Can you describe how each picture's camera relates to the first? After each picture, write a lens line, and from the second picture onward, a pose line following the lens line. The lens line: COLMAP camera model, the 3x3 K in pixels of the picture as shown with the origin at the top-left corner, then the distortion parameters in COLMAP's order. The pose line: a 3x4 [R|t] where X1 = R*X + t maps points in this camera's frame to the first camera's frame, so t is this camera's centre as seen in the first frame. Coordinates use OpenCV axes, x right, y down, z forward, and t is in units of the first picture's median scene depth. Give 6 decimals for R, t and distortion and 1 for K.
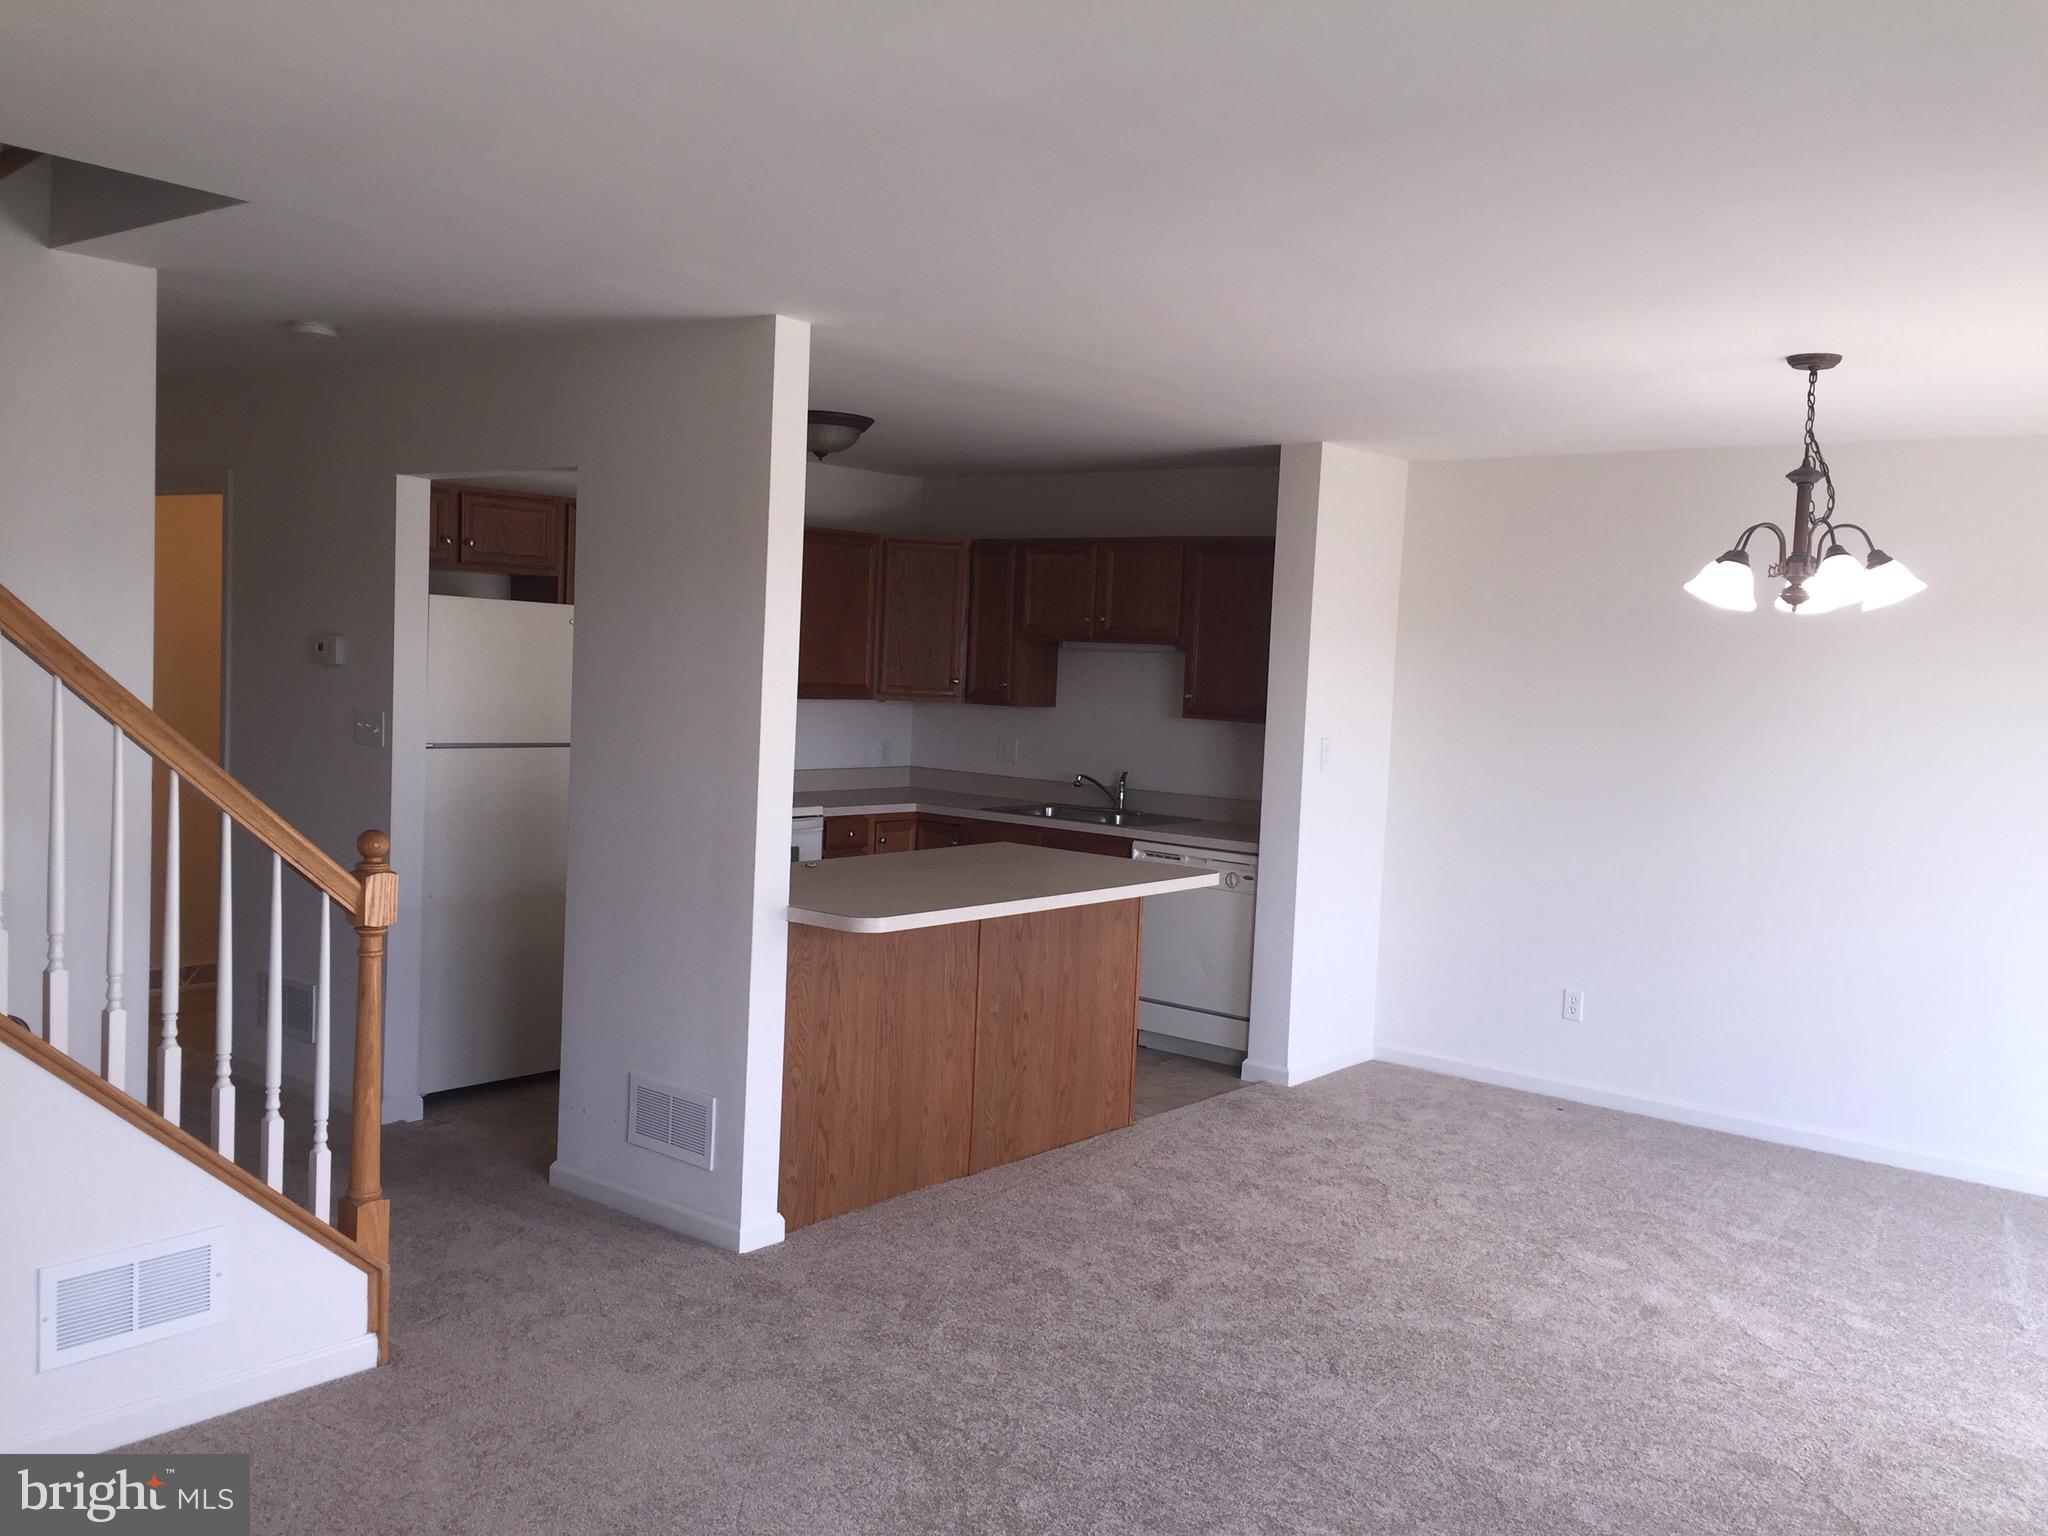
lens RADIAL K [[1733.1, 0, 1020.7], [0, 1733.1, 771.9], [0, 0, 1]] dist [0.072148, -0.097908]
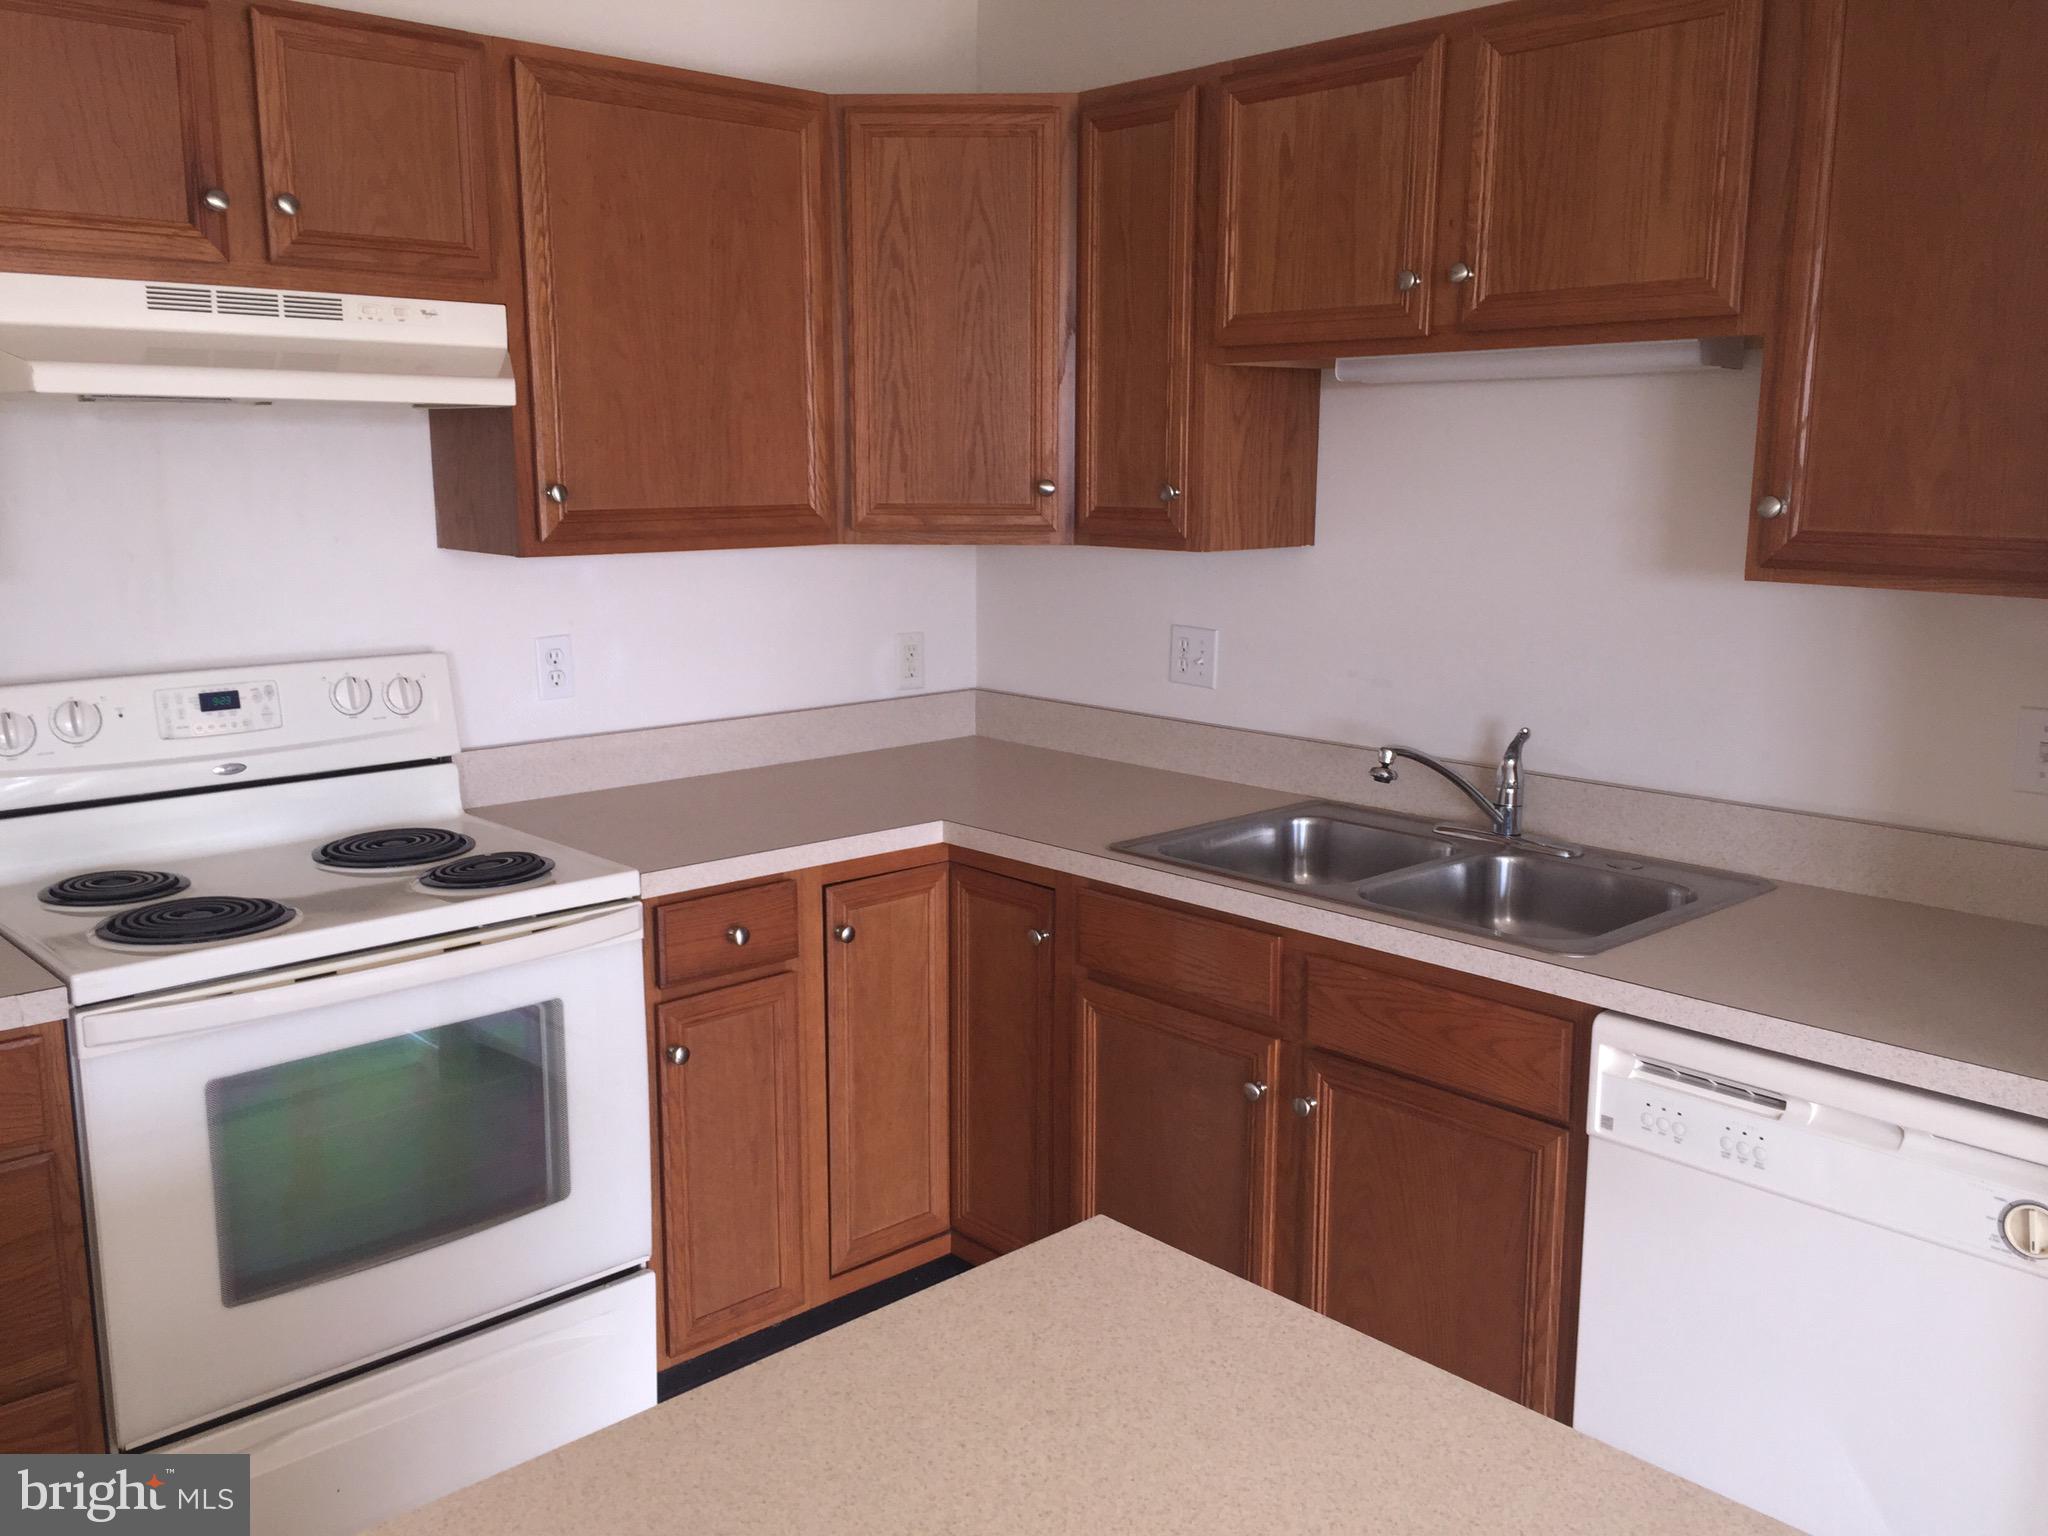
lens RADIAL K [[1733.1, 0, 1025.2], [0, 1733.1, 770.2], [0, 0, 1]] dist [0.072148, -0.097908]
pose [[0.989492, -0.018097, -0.143451, 0.017102], [0.034589, 0.992956, 0.113322, -0.051747], [0.140390, -0.117093, 0.983148, 0.939034]]
